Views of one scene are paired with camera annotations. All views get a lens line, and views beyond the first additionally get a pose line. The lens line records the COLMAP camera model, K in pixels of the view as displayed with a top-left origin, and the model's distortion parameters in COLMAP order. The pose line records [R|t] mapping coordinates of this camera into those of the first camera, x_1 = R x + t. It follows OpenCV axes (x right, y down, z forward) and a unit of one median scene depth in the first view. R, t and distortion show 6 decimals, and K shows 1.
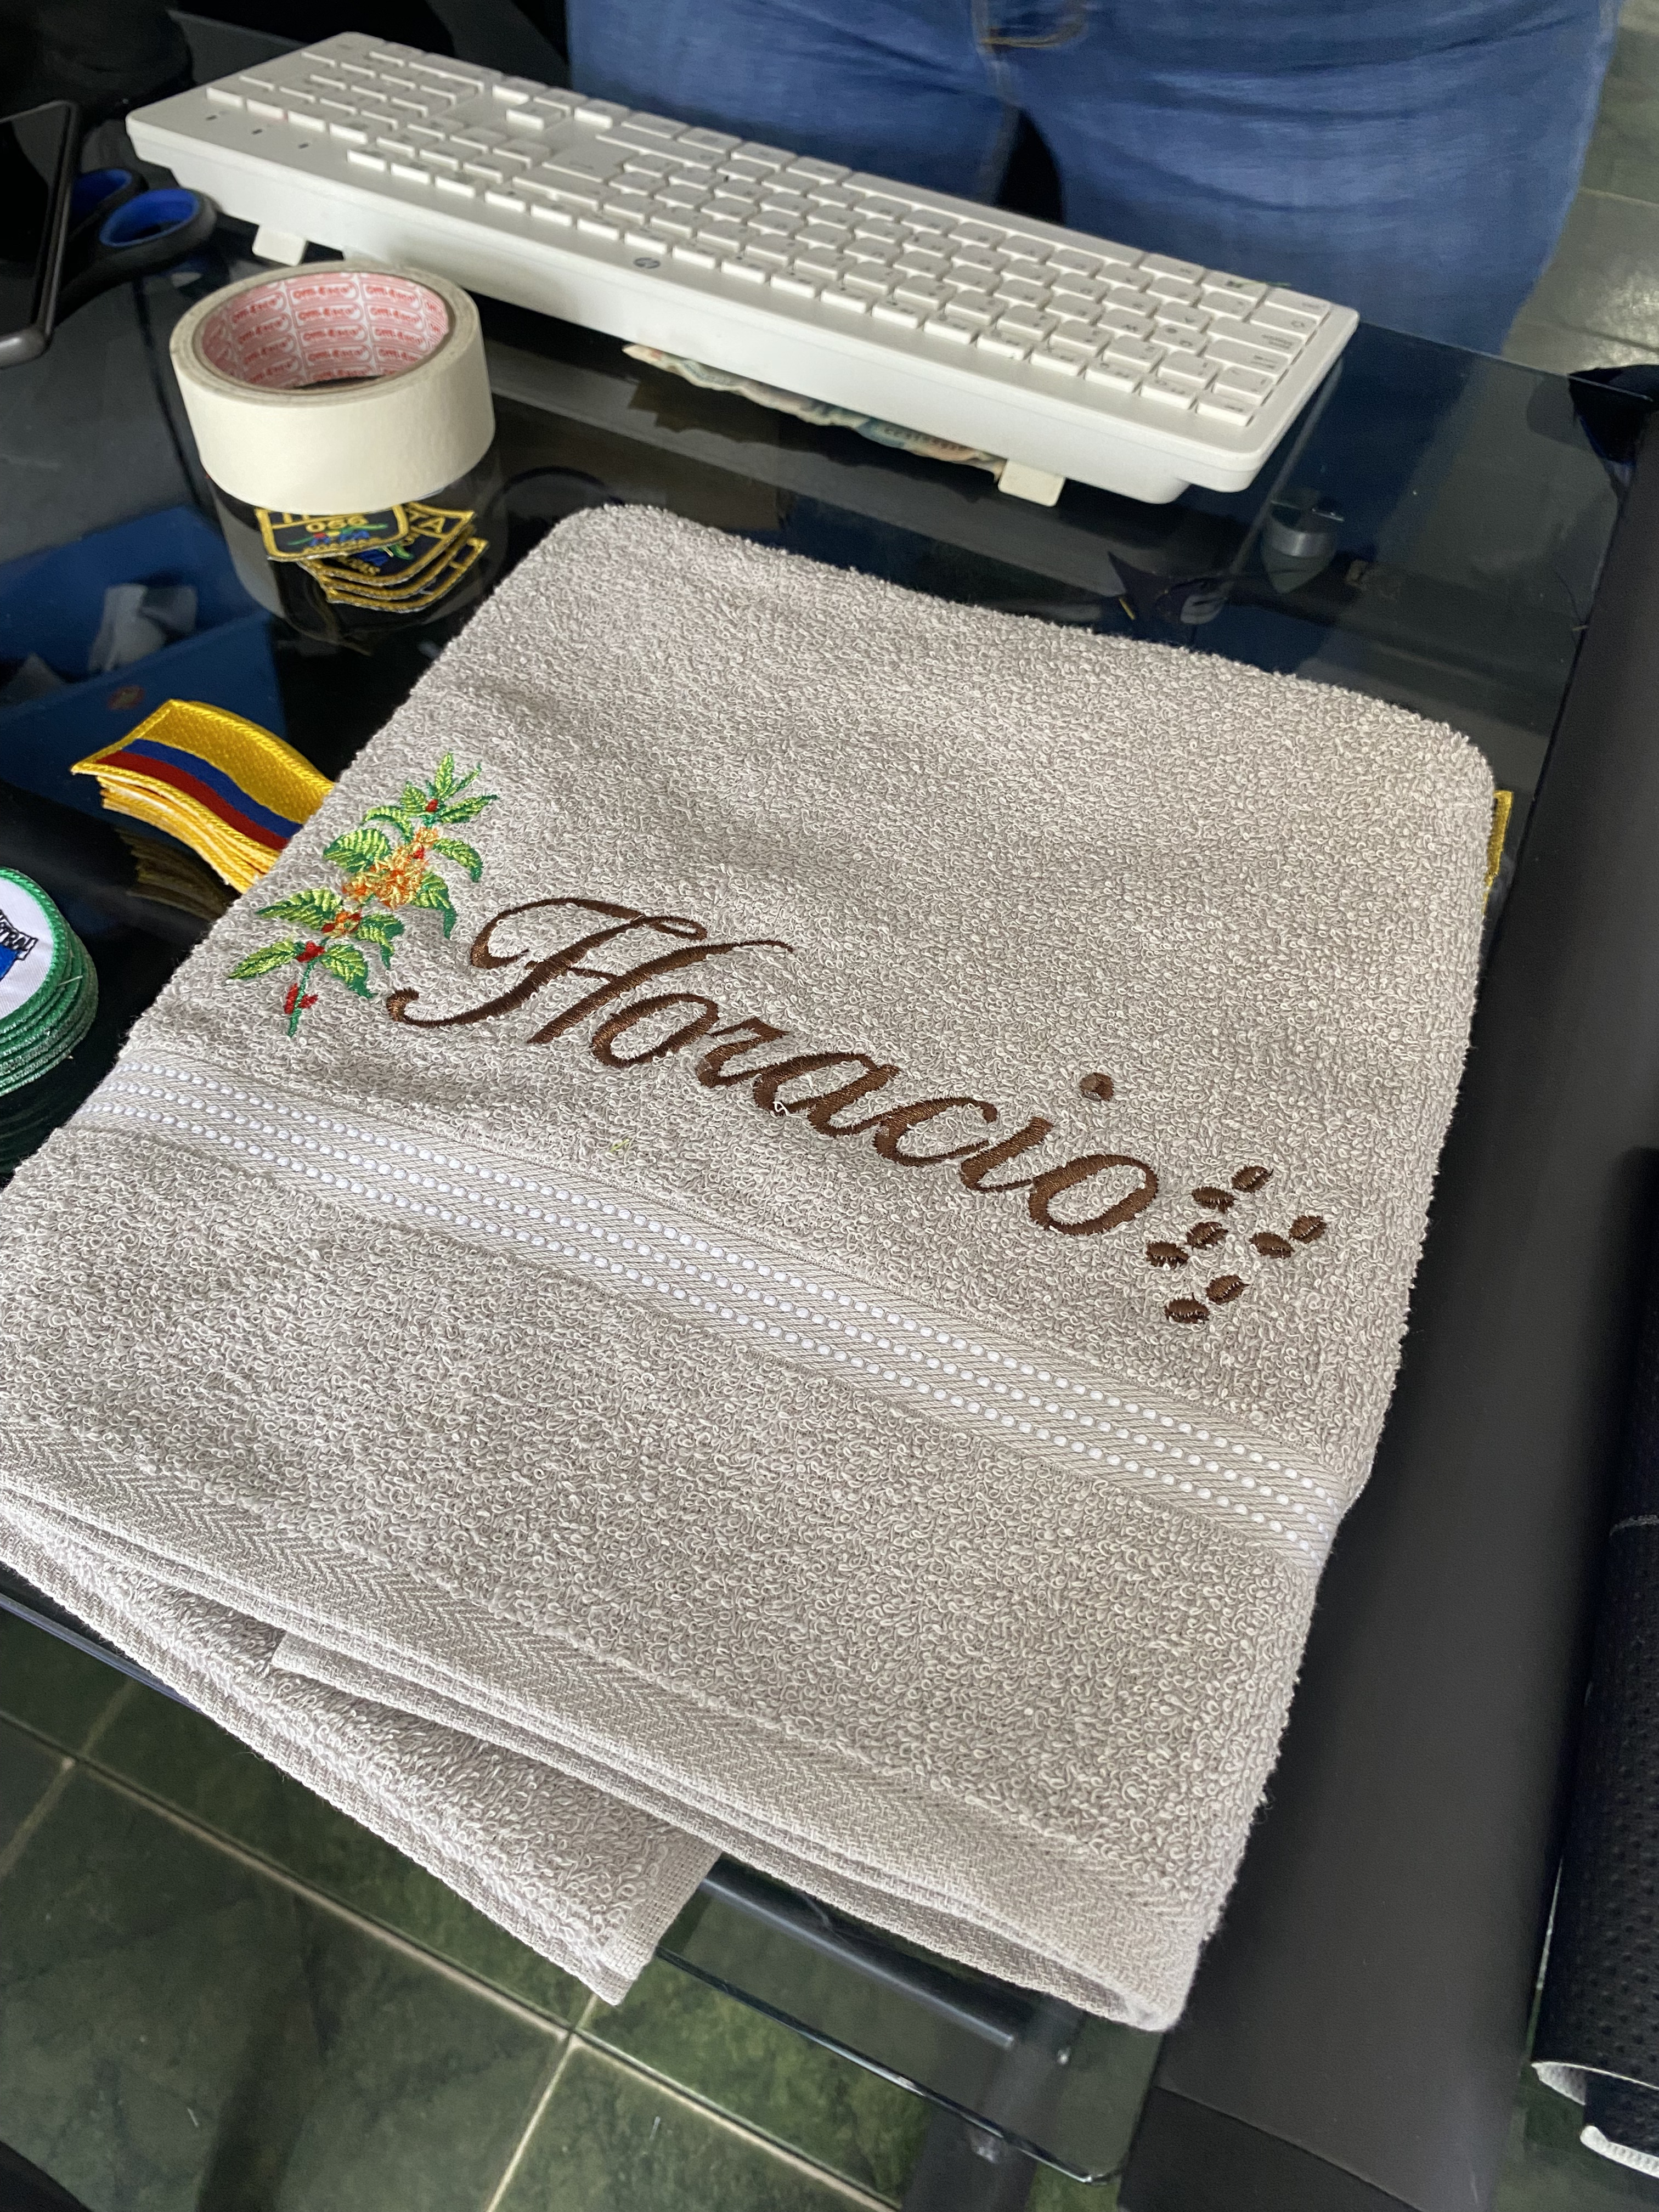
lens RADIAL K [[1686.6, 0, 829.5], [0, 1686.6, 1106.0], [0, 0, 1]] dist [-0.001058, -0.002014]
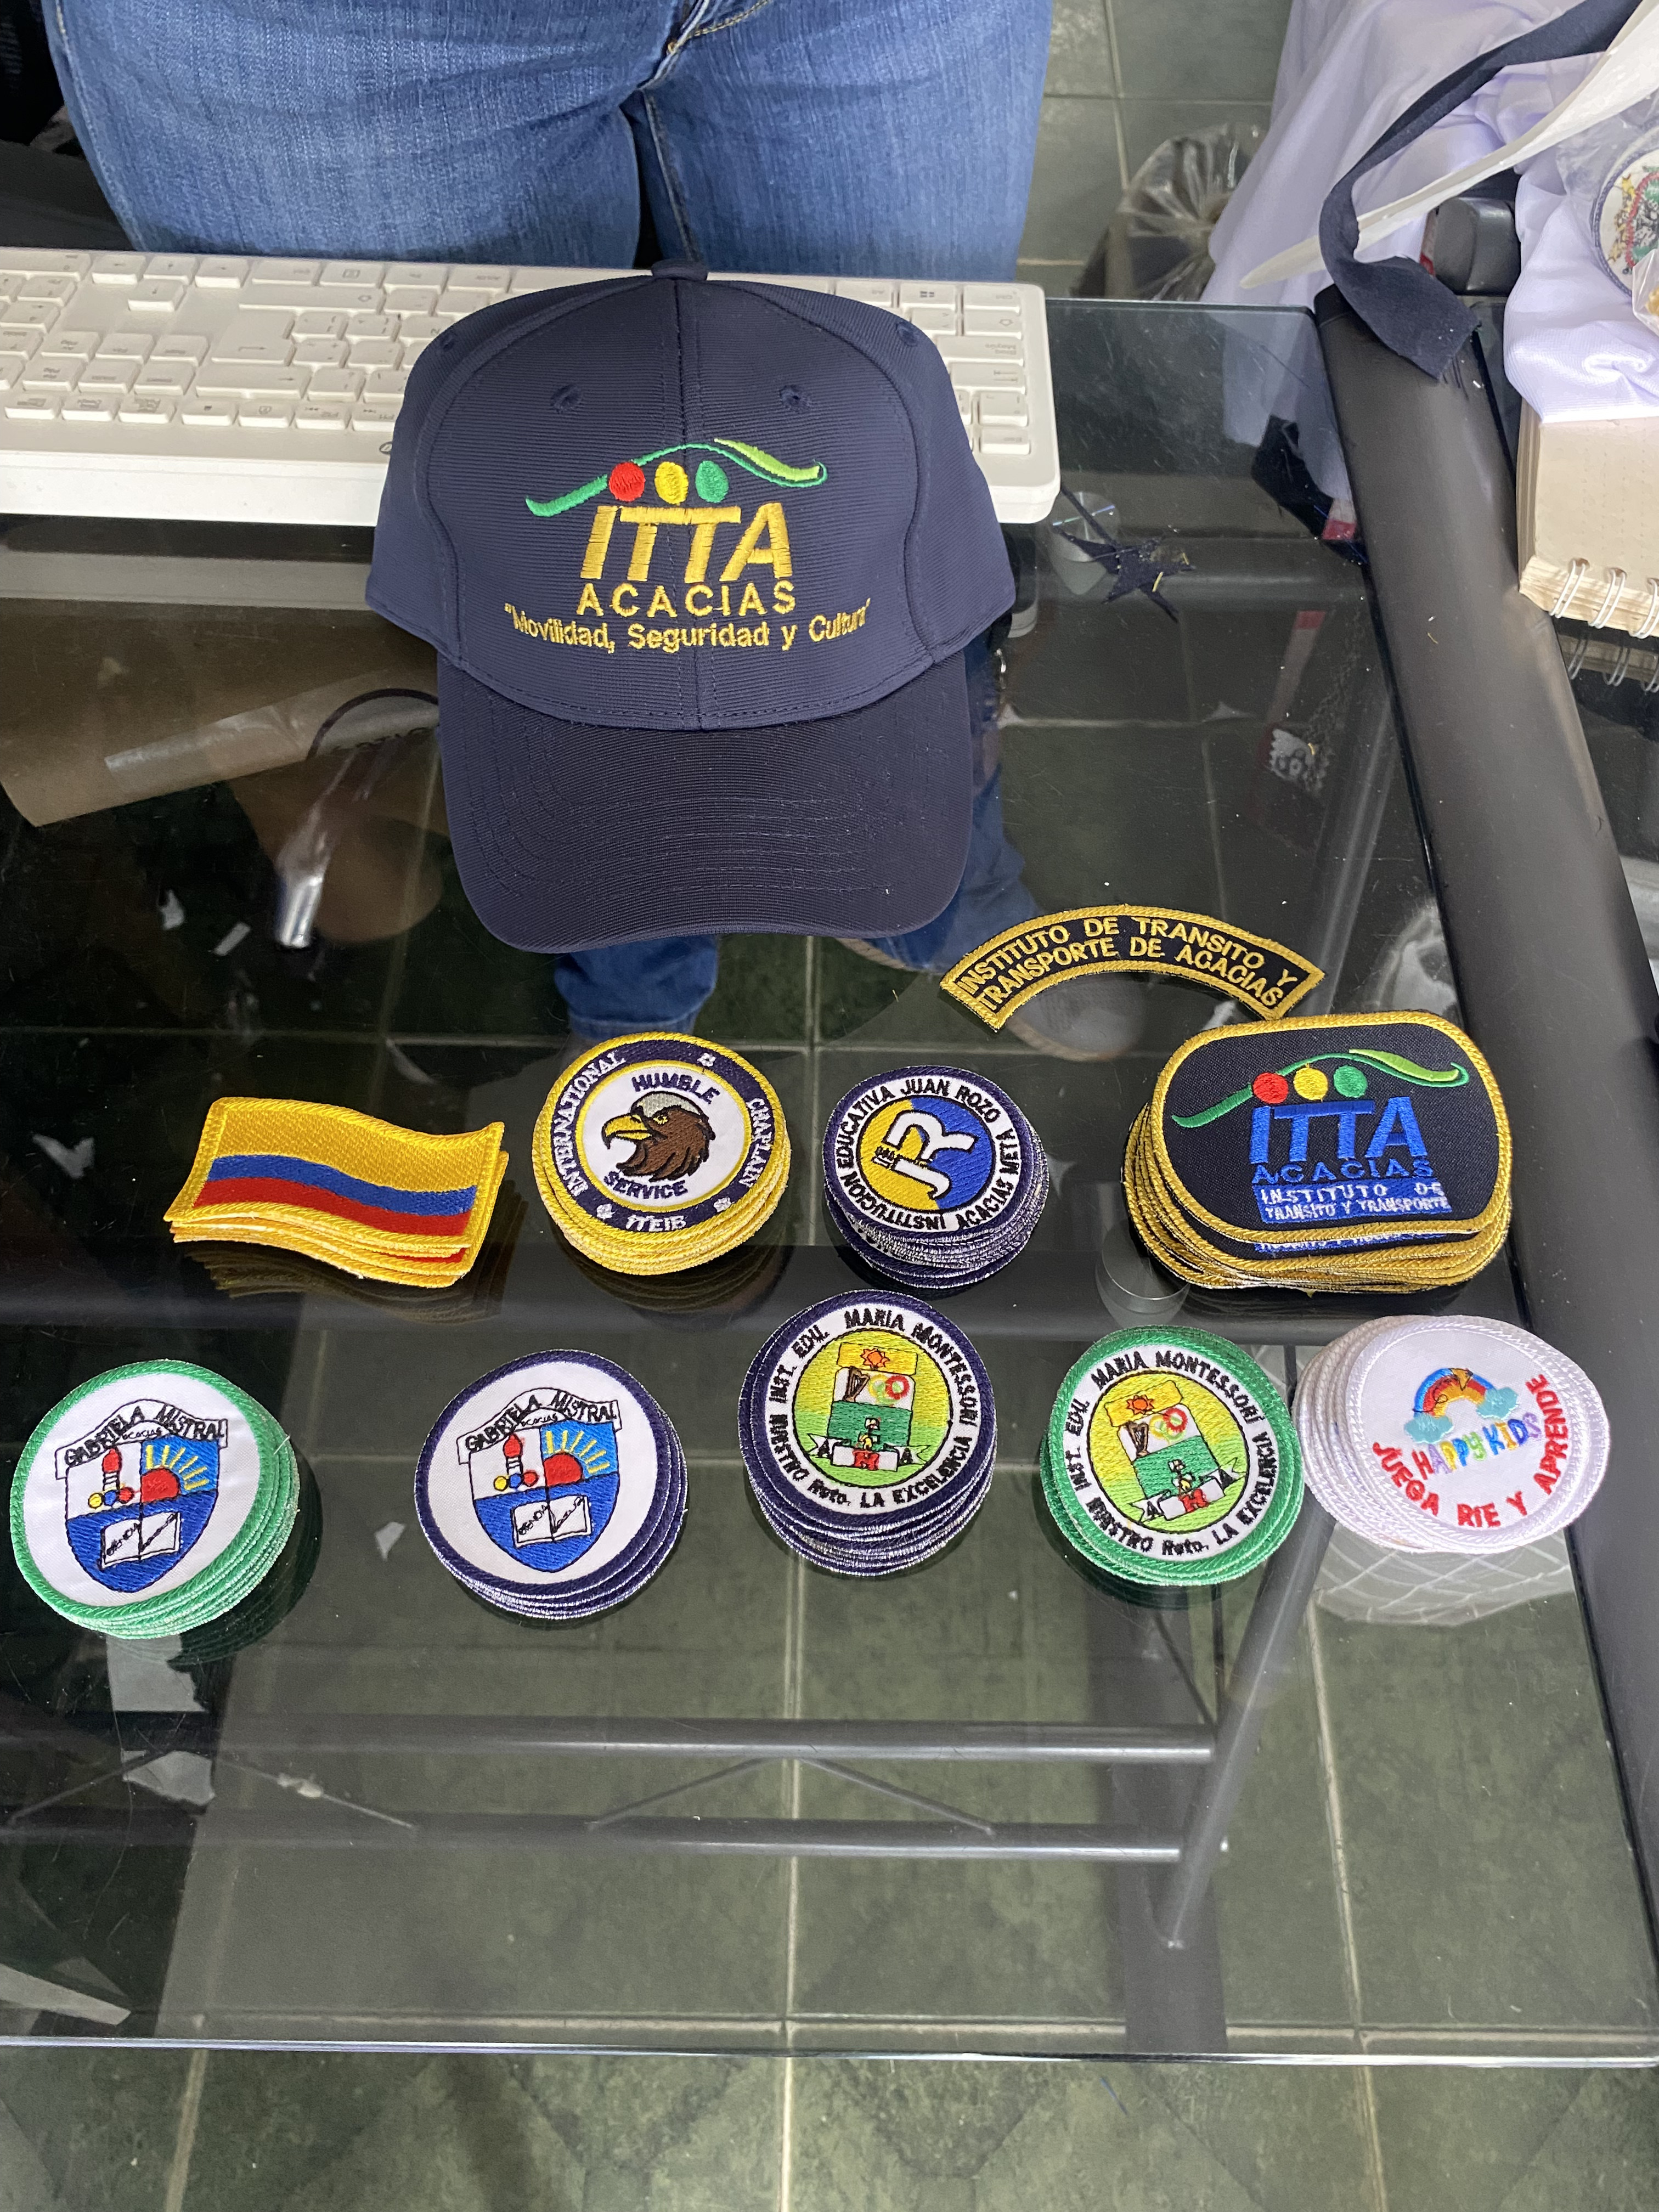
lens RADIAL K [[1686.6, 0, 829.5], [0, 1686.6, 1106.0], [0, 0, 1]] dist [-0.001058, -0.002014]
pose [[0.910295, -0.362355, 0.200152, -0.180250], [0.338223, 0.929814, 0.145089, -0.183152], [-0.238678, -0.064378, 0.968962, -0.002823]]
